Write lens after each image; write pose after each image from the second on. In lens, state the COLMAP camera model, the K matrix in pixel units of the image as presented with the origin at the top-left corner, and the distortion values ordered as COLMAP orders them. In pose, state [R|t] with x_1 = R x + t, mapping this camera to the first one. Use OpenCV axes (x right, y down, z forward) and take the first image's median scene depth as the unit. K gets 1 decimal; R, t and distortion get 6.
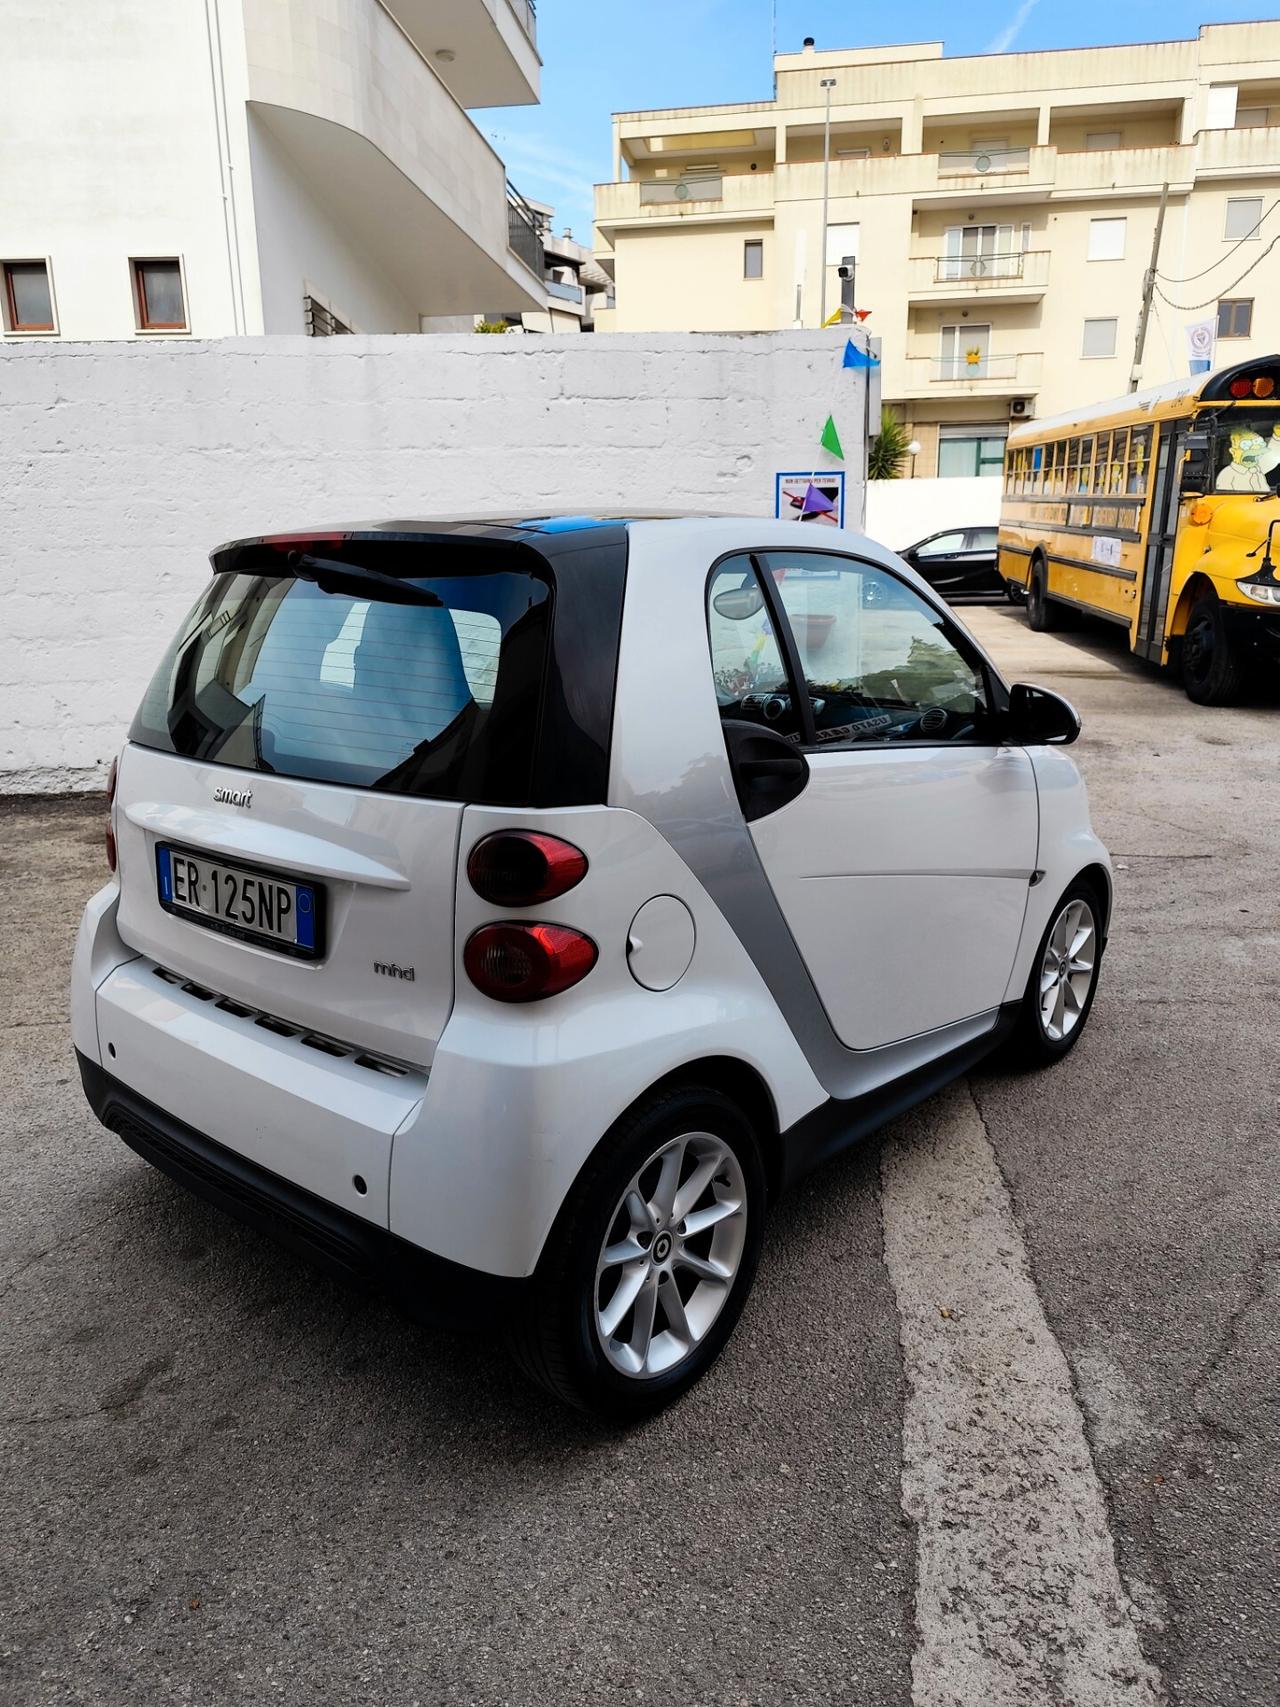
lens RADIAL K [[1172.7, 0, 630.5], [0, 1172.7, 854.3], [0, 0, 1]] dist [0.029932, -0.034659]
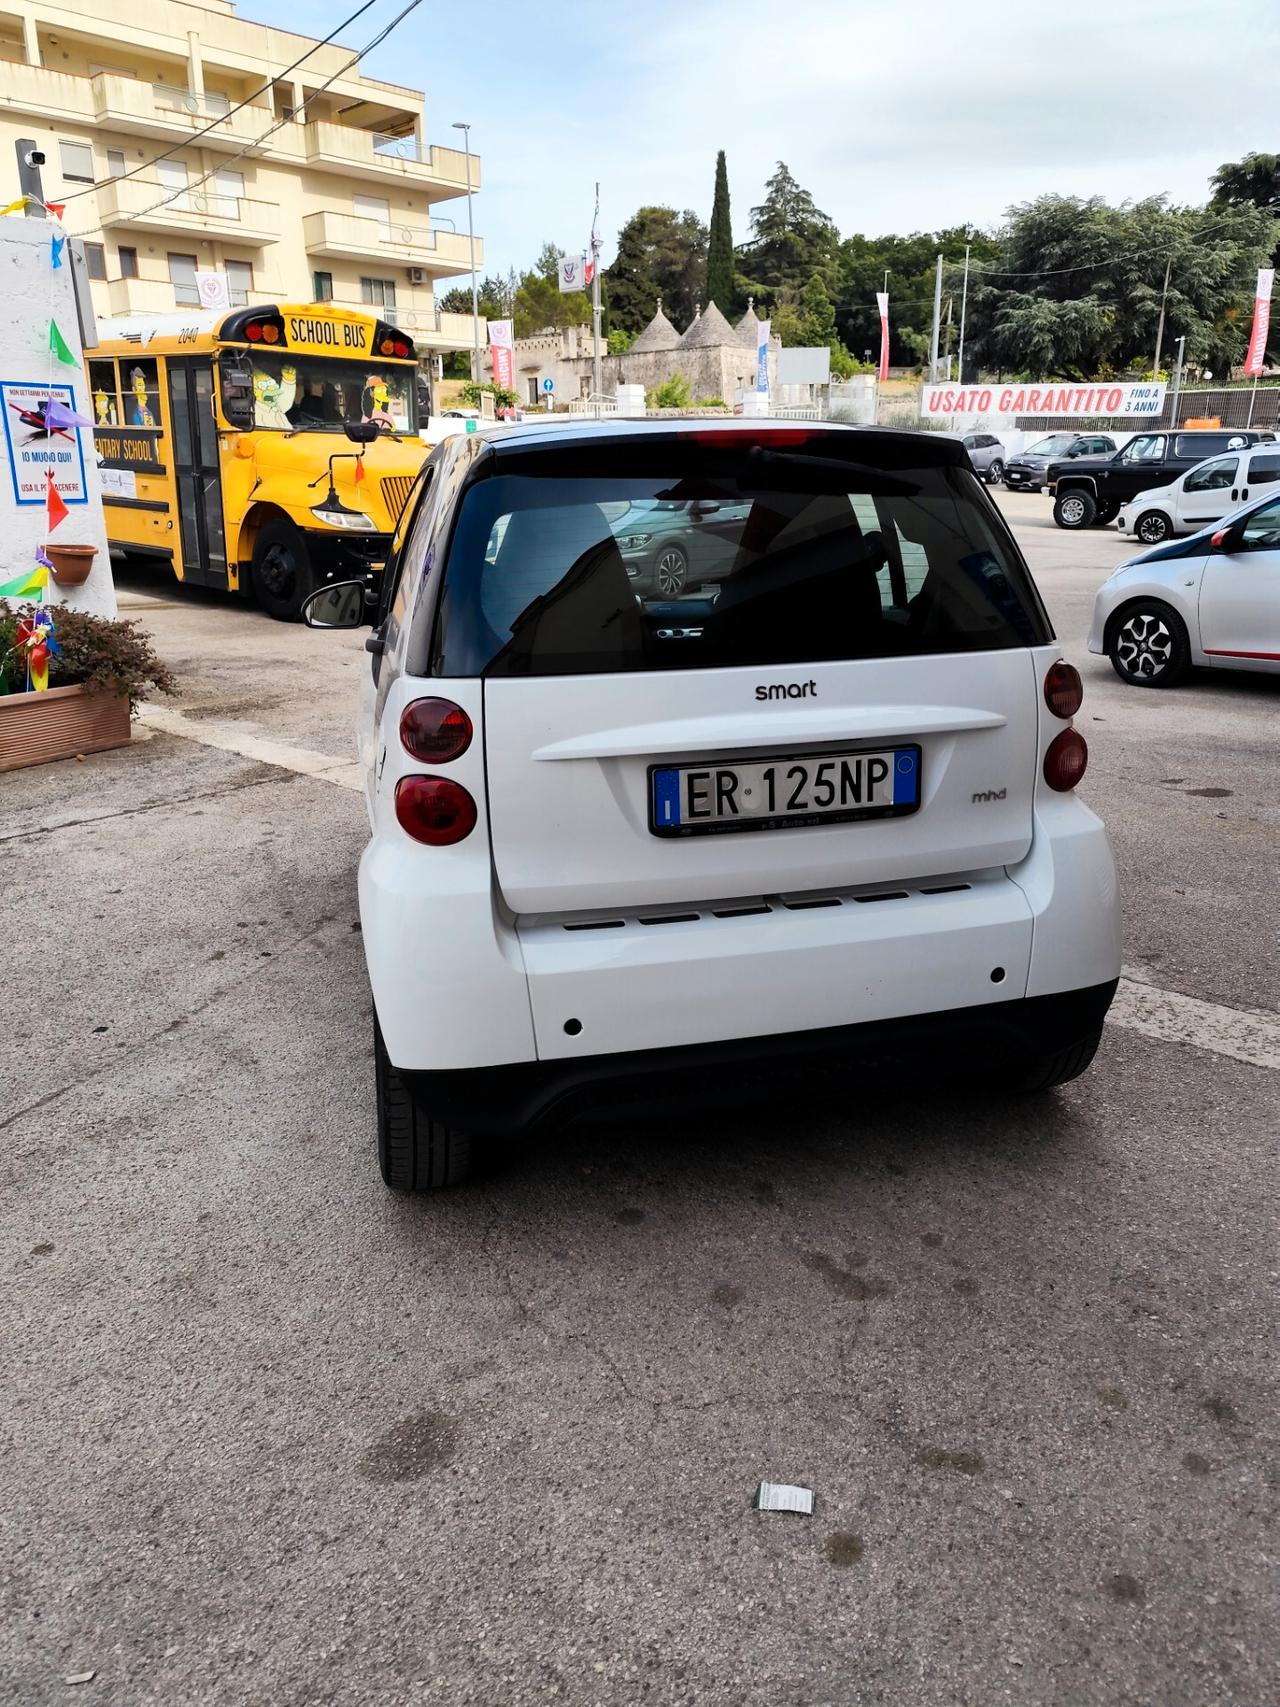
lens RADIAL K [[1172.7, 0, 621.9], [0, 1172.7, 835.3], [0, 0, 1]] dist [0.029932, -0.034659]
pose [[0.568665, -0.231922, 0.789197, -1.032853], [0.206034, 0.969005, 0.136302, -0.078538], [-0.796348, 0.085091, 0.598823, 0.427422]]
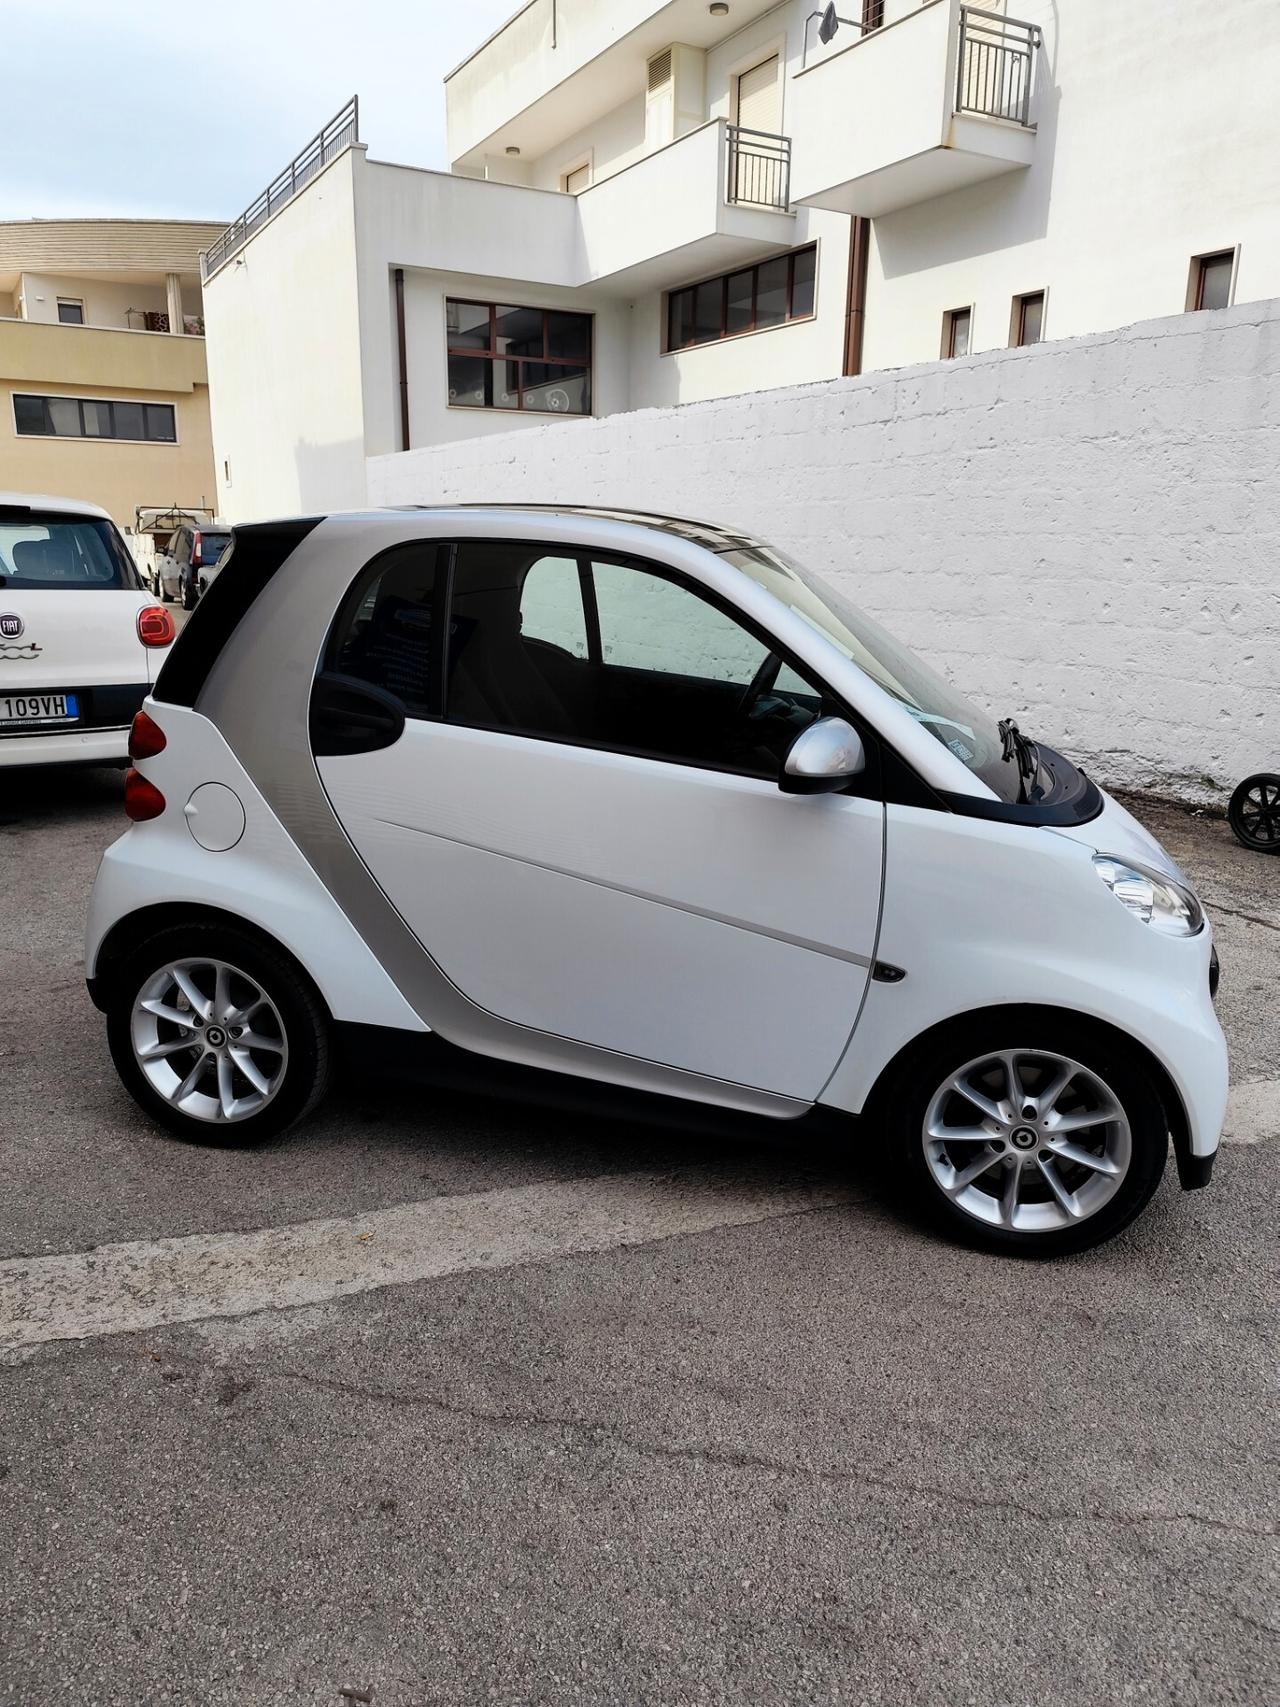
lens RADIAL K [[1172.7, 0, 631.6], [0, 1172.7, 842.2], [0, 0, 1]] dist [0.029932, -0.034659]
pose [[0.468934, 0.242926, -0.849169, 1.108678], [-0.240960, 0.960148, 0.141610, -0.162177], [0.849729, 0.138209, 0.508782, 0.542704]]
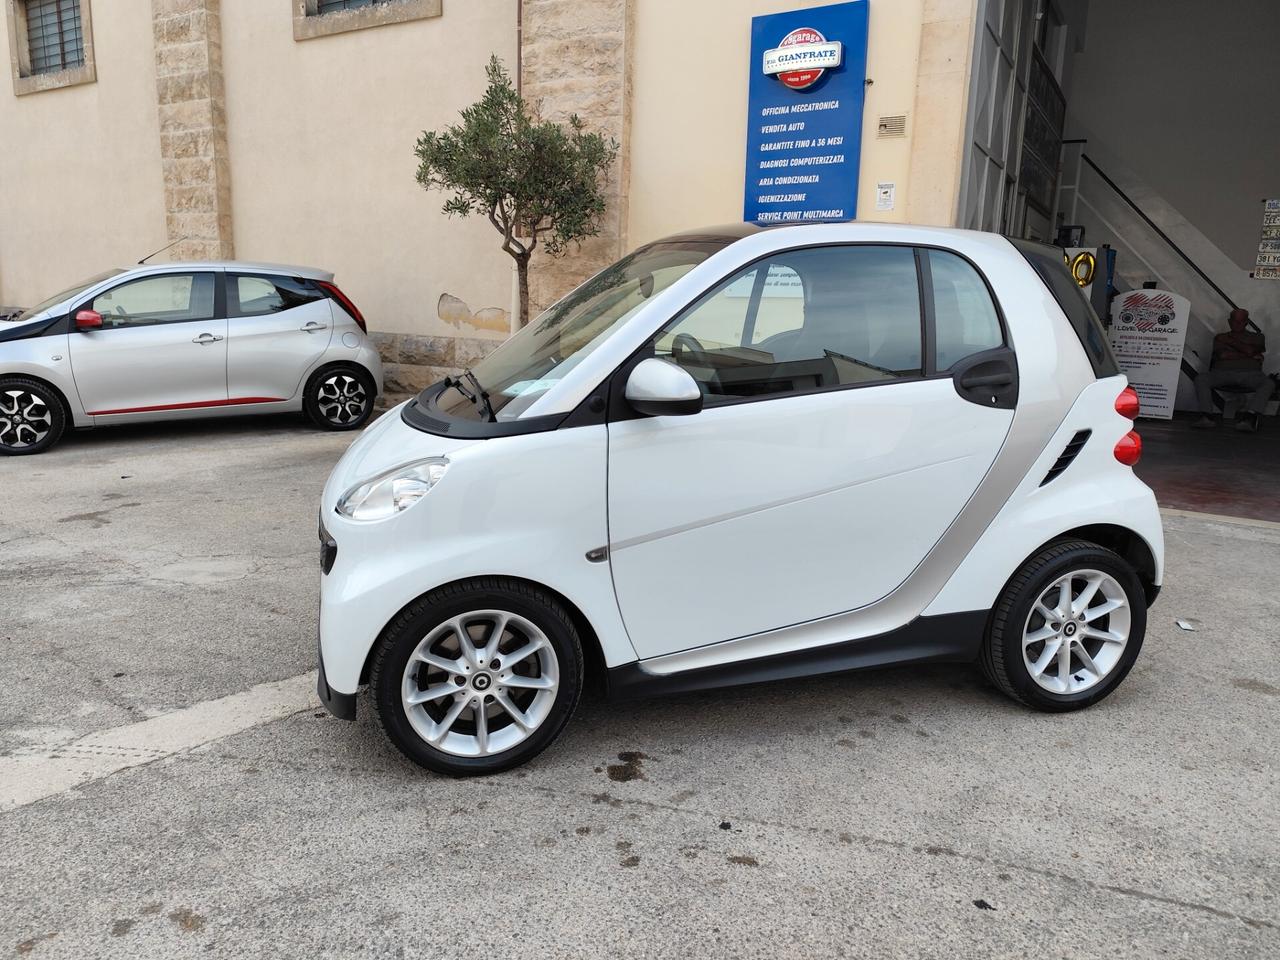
lens RADIAL K [[879.4, 0, 630.8], [0, 879.4, 478.4], [0, 0, 1]] dist [0.029932, -0.034659]
pose [[-0.847677, -0.115036, 0.517891, -0.499681], [0.117023, 0.911616, 0.394033, -0.491744], [-0.517446, 0.394618, -0.759293, 2.233506]]
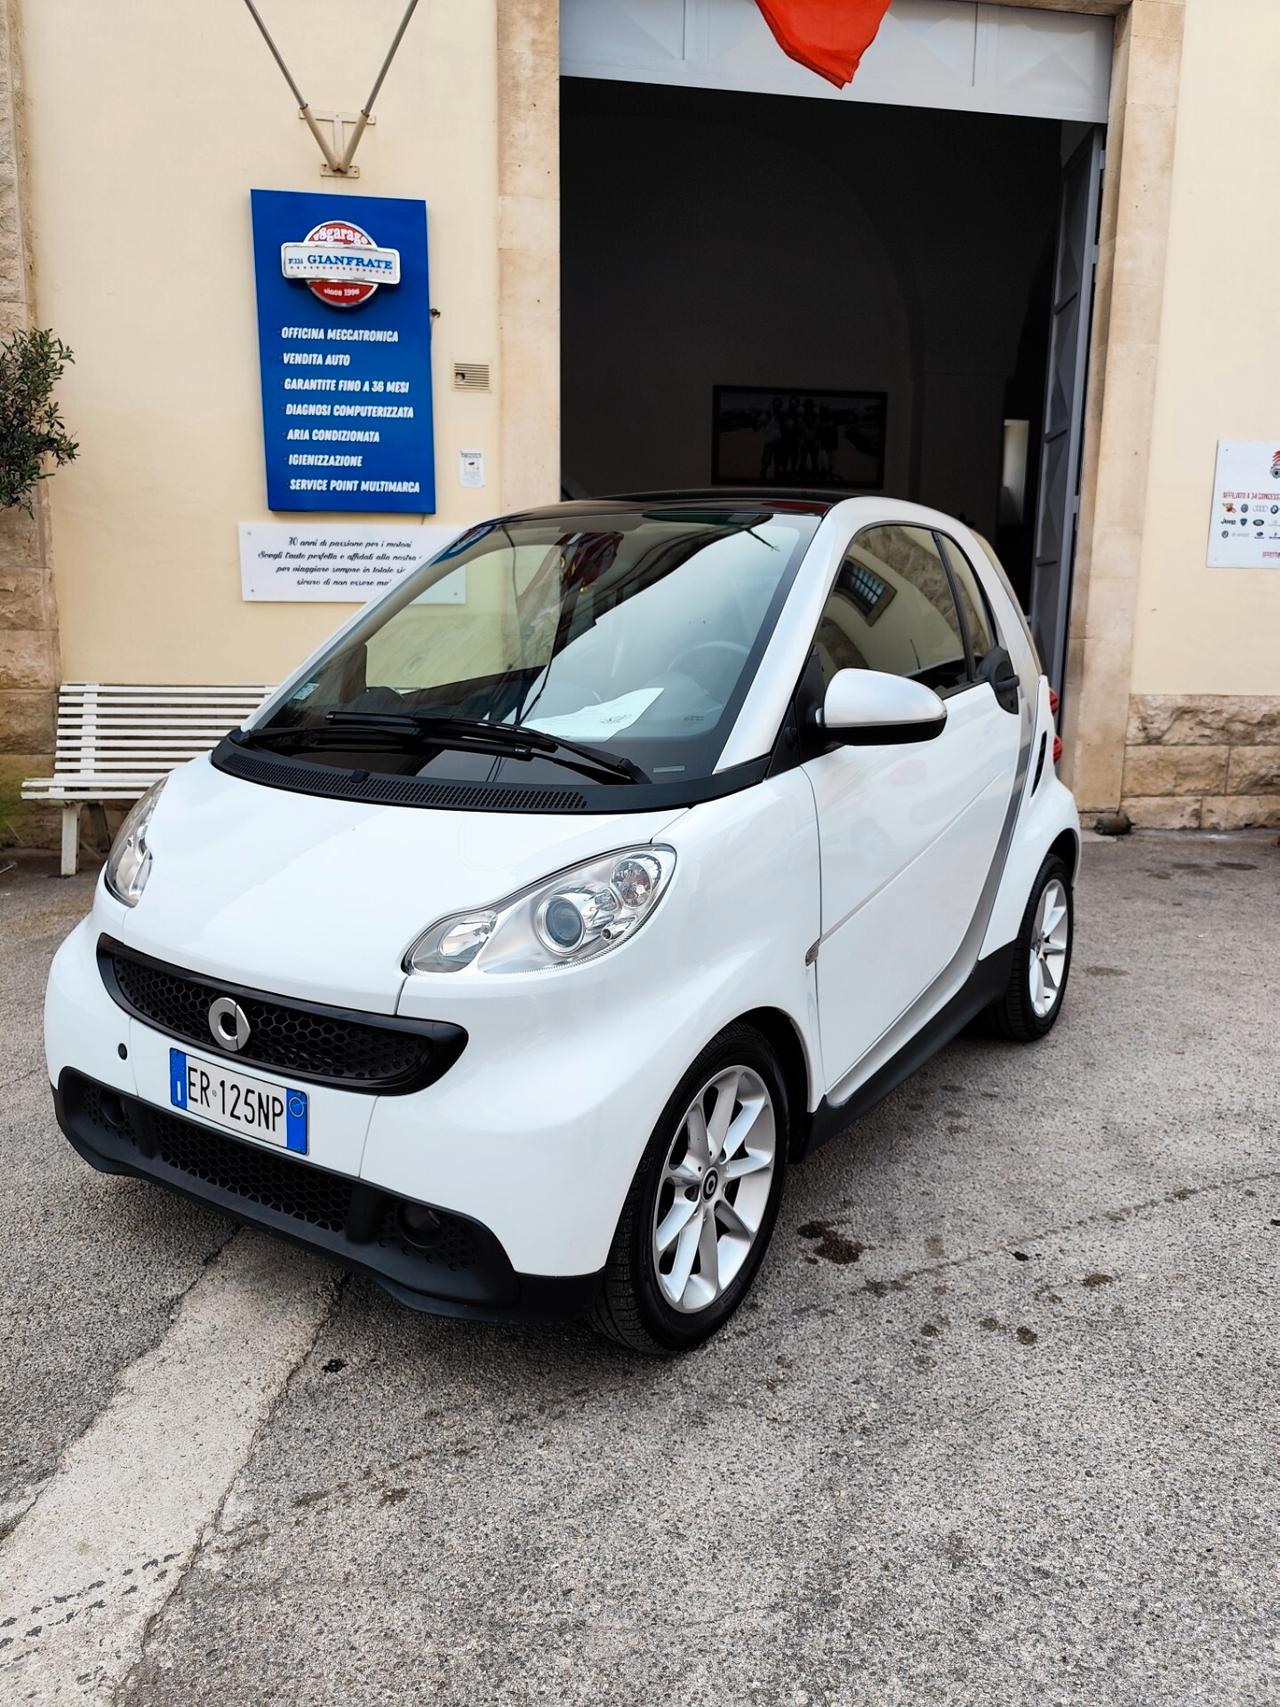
lens RADIAL K [[1172.7, 0, 657.5], [0, 1172.7, 847.9], [0, 0, 1]] dist [0.029932, -0.034659]
pose [[-0.988463, 0.028890, -0.148682, 0.235267], [-0.036593, 0.907011, 0.419515, -0.486449], [0.146976, 0.420115, -0.895489, 2.303775]]
